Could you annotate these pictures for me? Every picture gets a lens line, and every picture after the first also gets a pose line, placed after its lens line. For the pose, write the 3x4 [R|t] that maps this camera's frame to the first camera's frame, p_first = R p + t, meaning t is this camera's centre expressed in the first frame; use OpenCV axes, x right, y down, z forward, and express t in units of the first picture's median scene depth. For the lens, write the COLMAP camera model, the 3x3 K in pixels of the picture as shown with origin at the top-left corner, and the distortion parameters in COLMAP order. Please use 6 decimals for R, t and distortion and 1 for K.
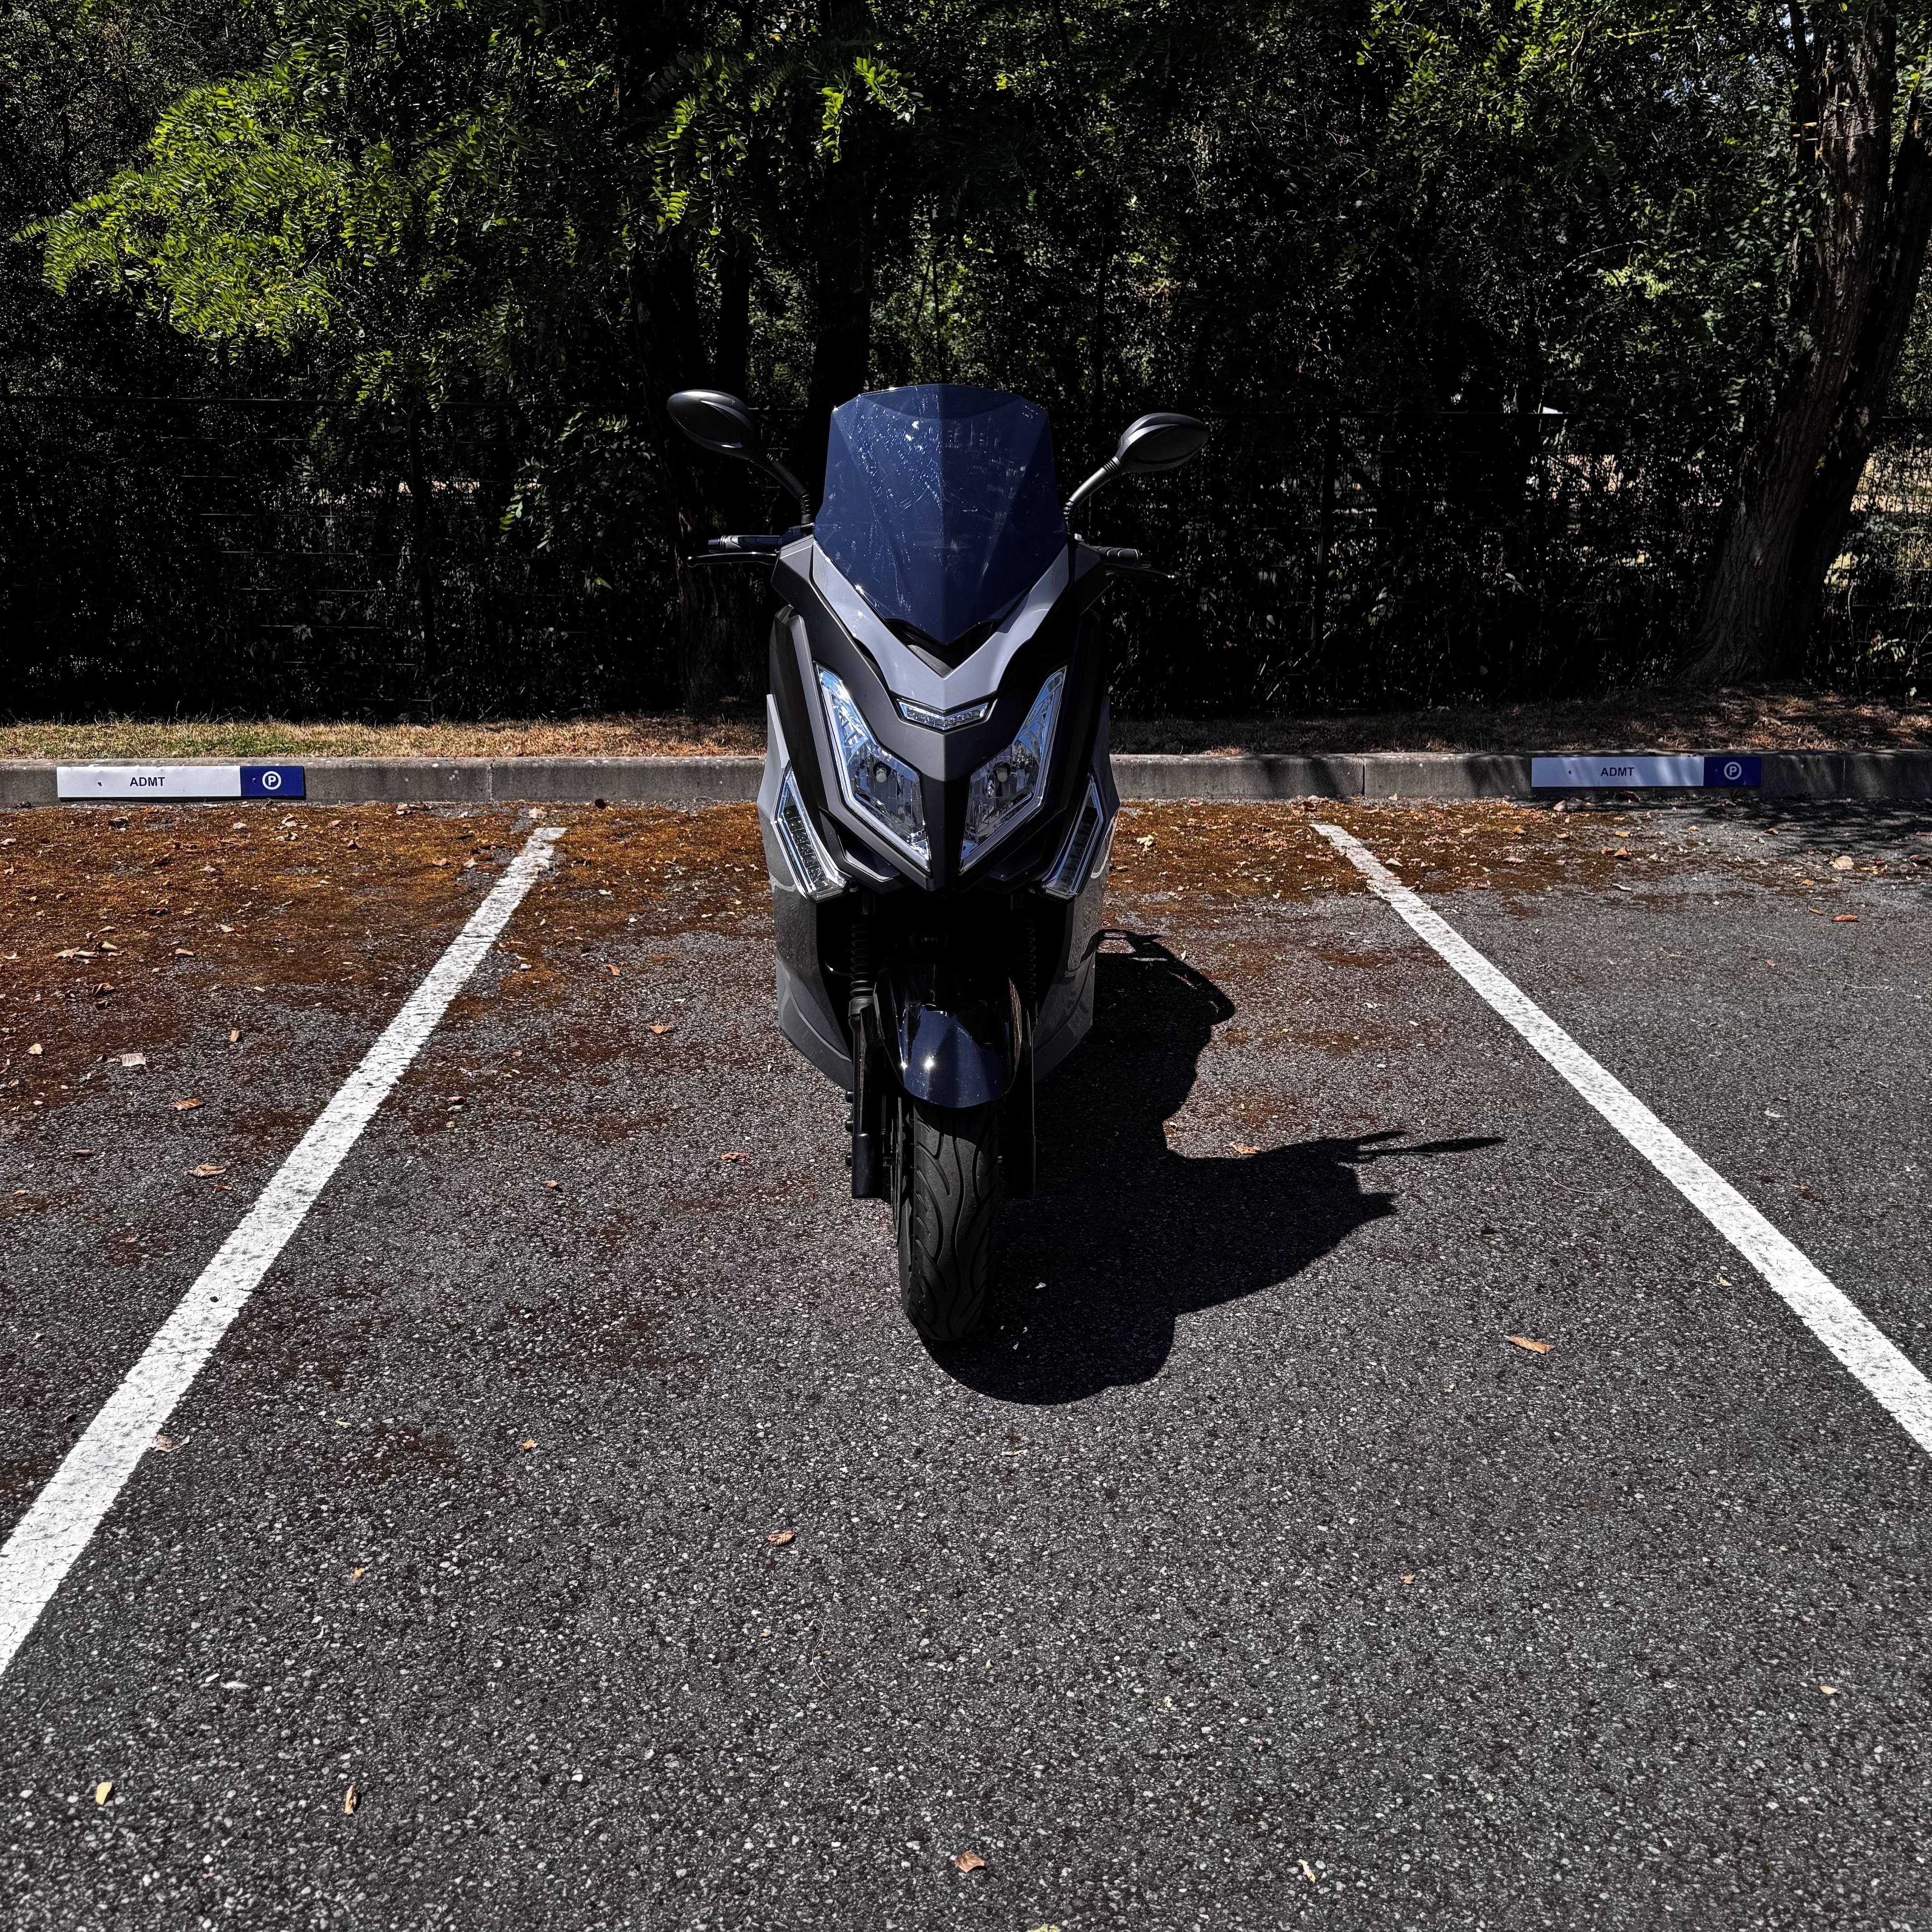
lens RADIAL K [[1793.9, 0, 950.6], [0, 1793.9, 954.4], [0, 0, 1]] dist [0.081528, -0.134273]
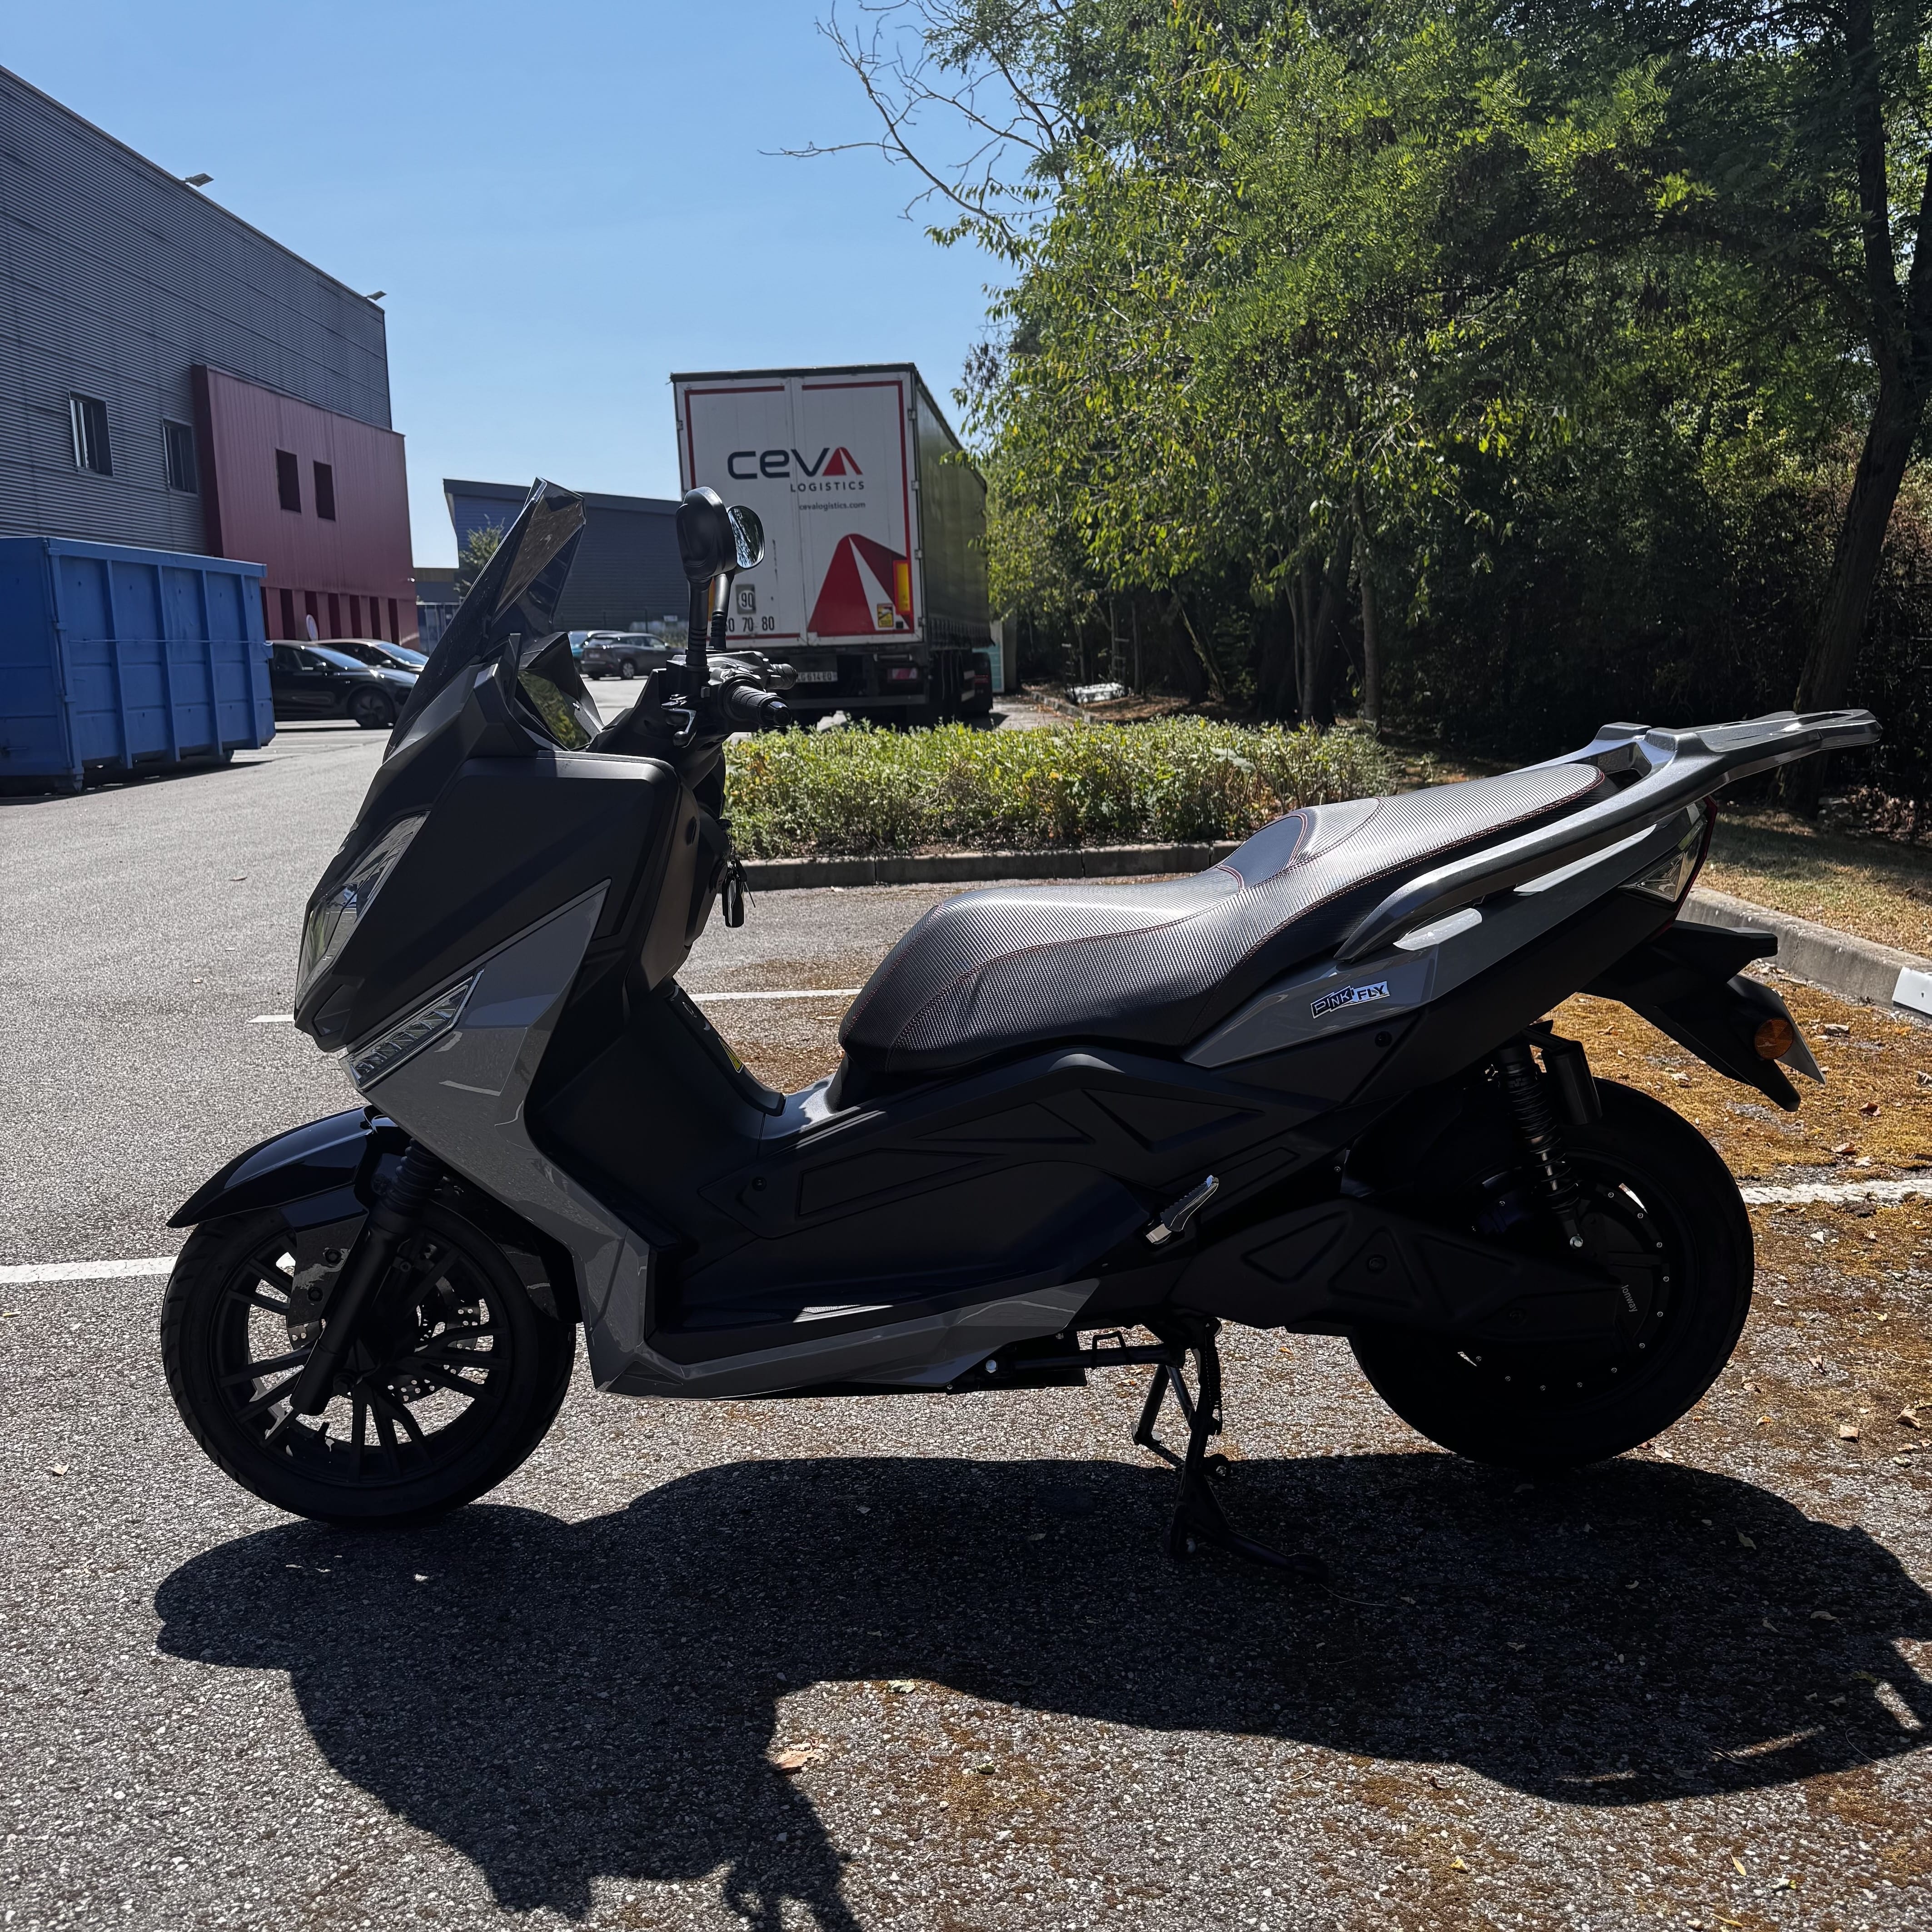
lens RADIAL K [[1805.1, 0, 948.1], [0, 1805.1, 957.9], [0, 0, 1]] dist [0.055862, -0.075511]
pose [[-0.012138, 0.175686, -0.984371, 0.674818], [-0.272474, 0.946609, 0.172306, -0.238550], [0.962087, 0.270307, 0.036380, 0.945540]]
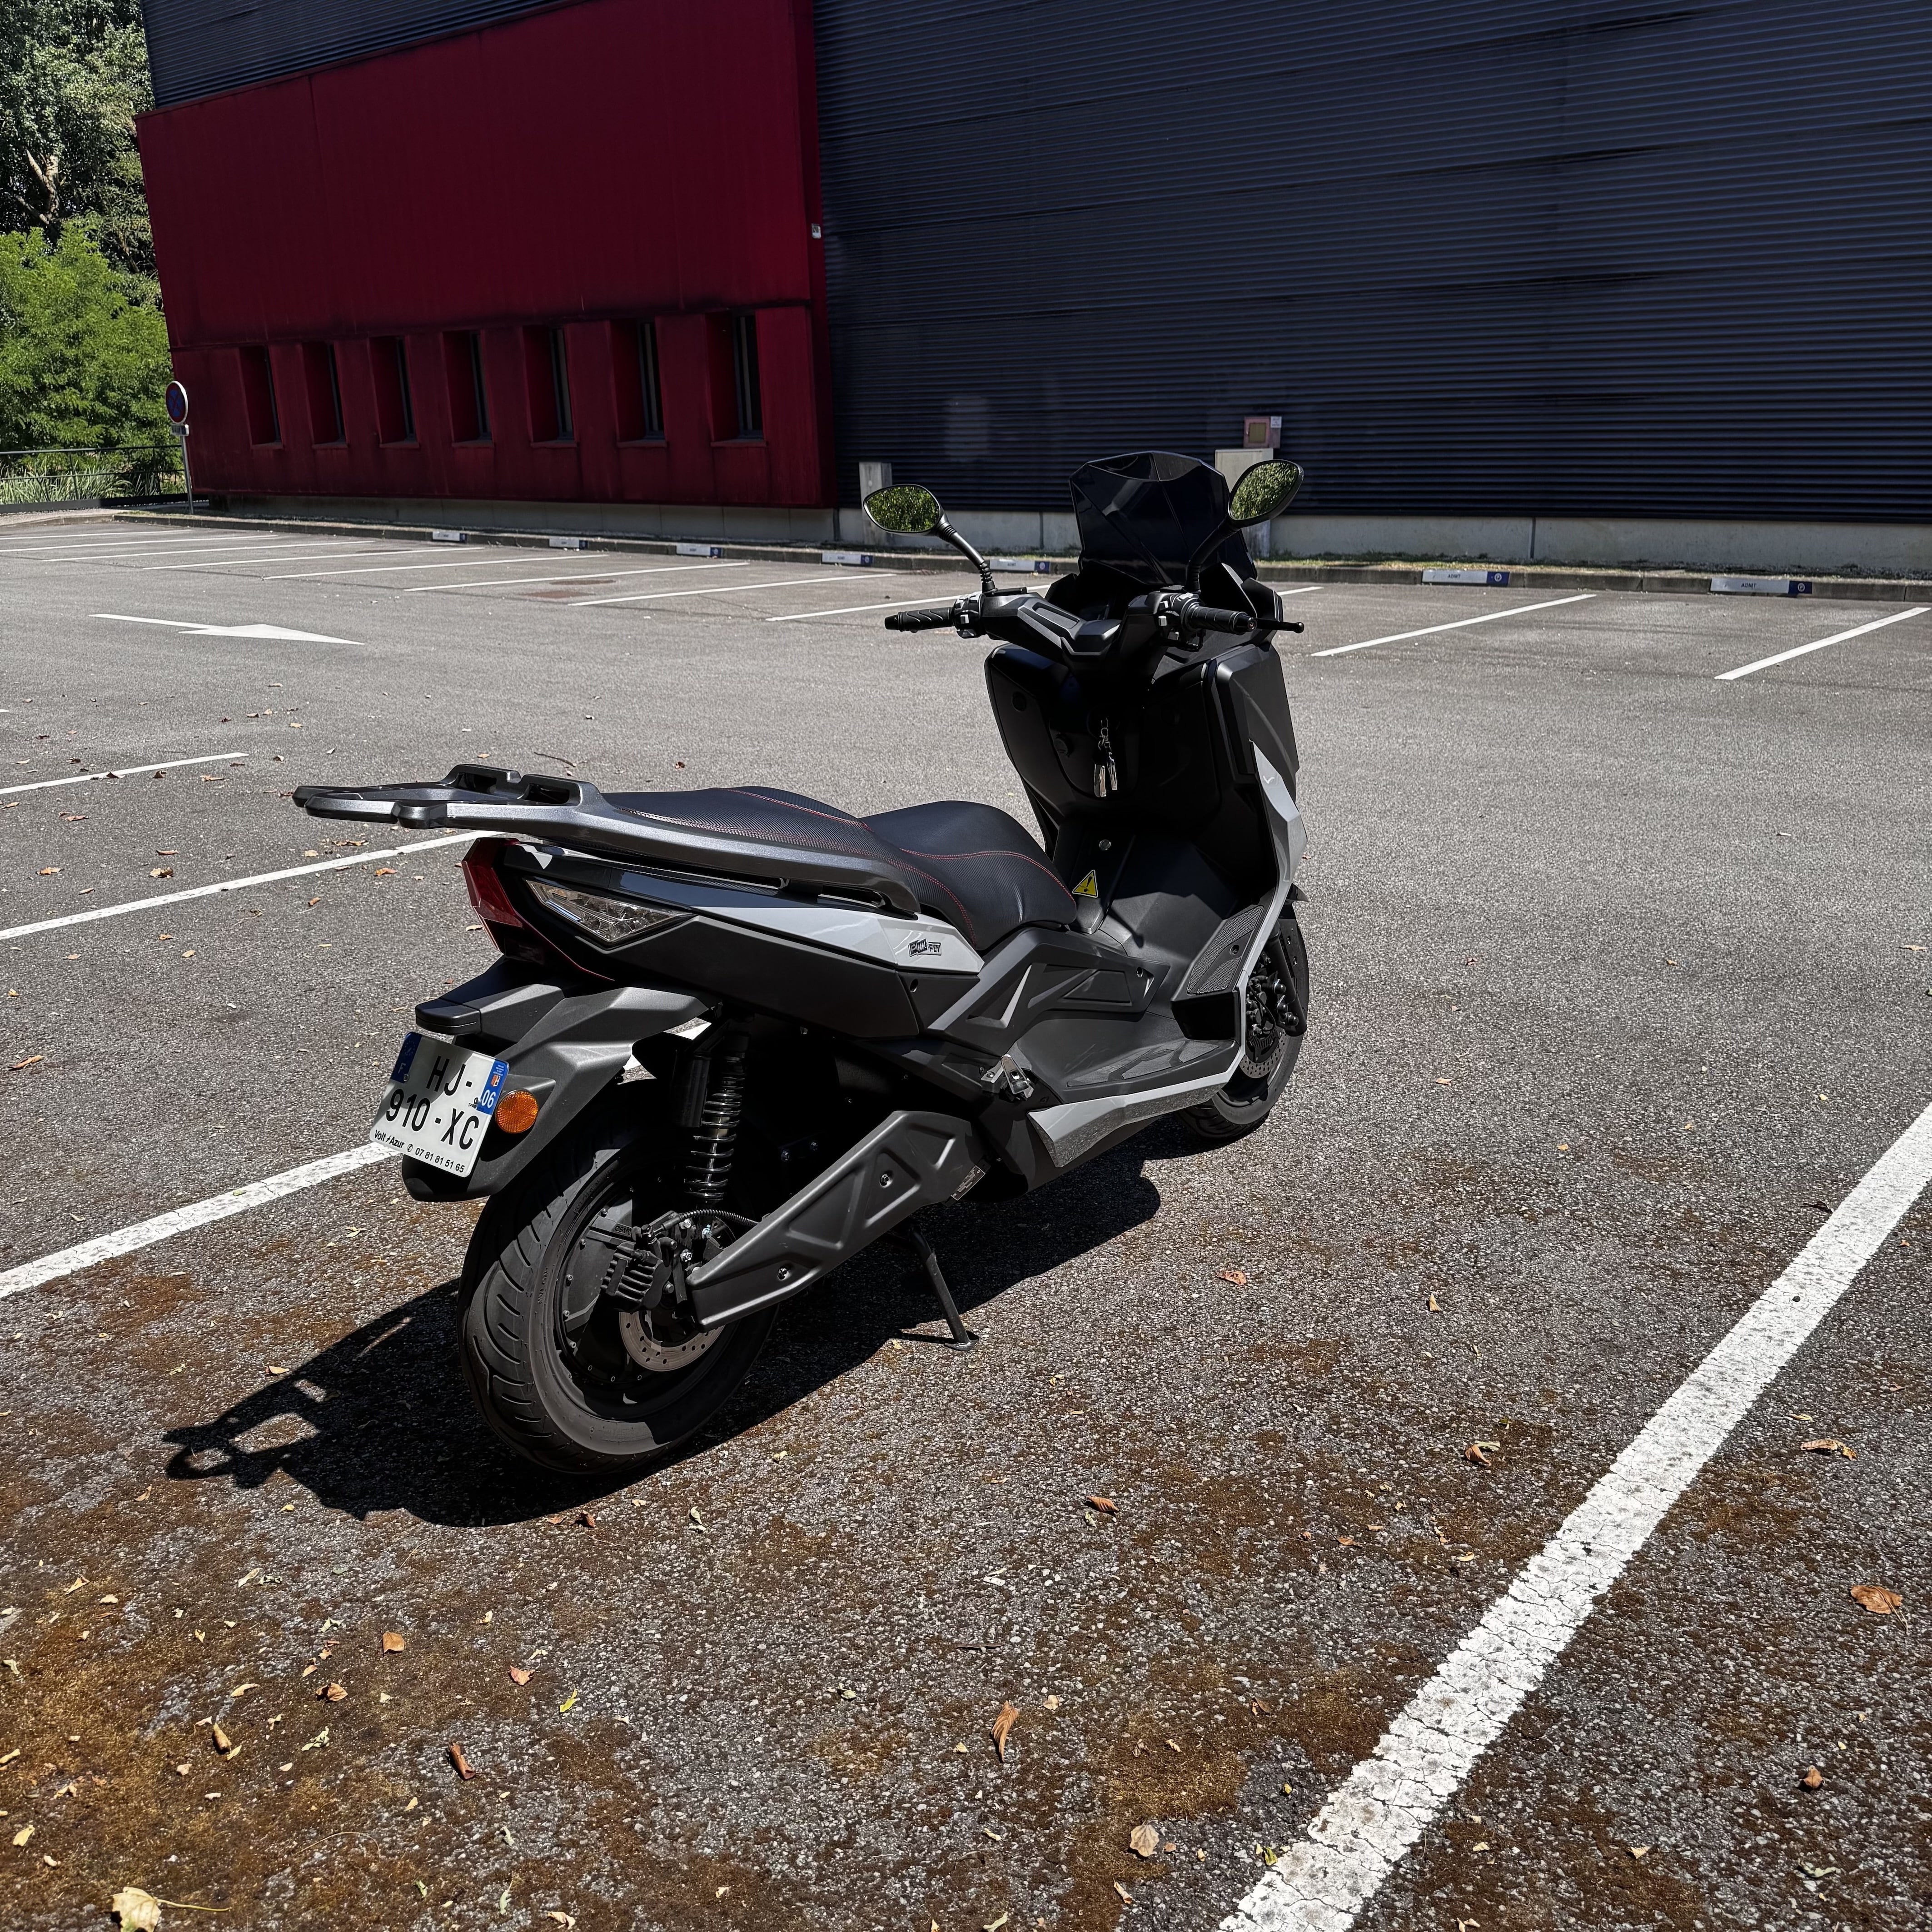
lens RADIAL K [[1807.8, 0, 973.7], [0, 1807.8, 967.2], [0, 0, 1]] dist [0.079006, -0.142679]
pose [[-0.748512, -0.174205, 0.639830, -0.578085], [0.221007, 0.844175, 0.488389, -0.498689], [-0.625209, 0.506972, -0.593374, 1.525371]]
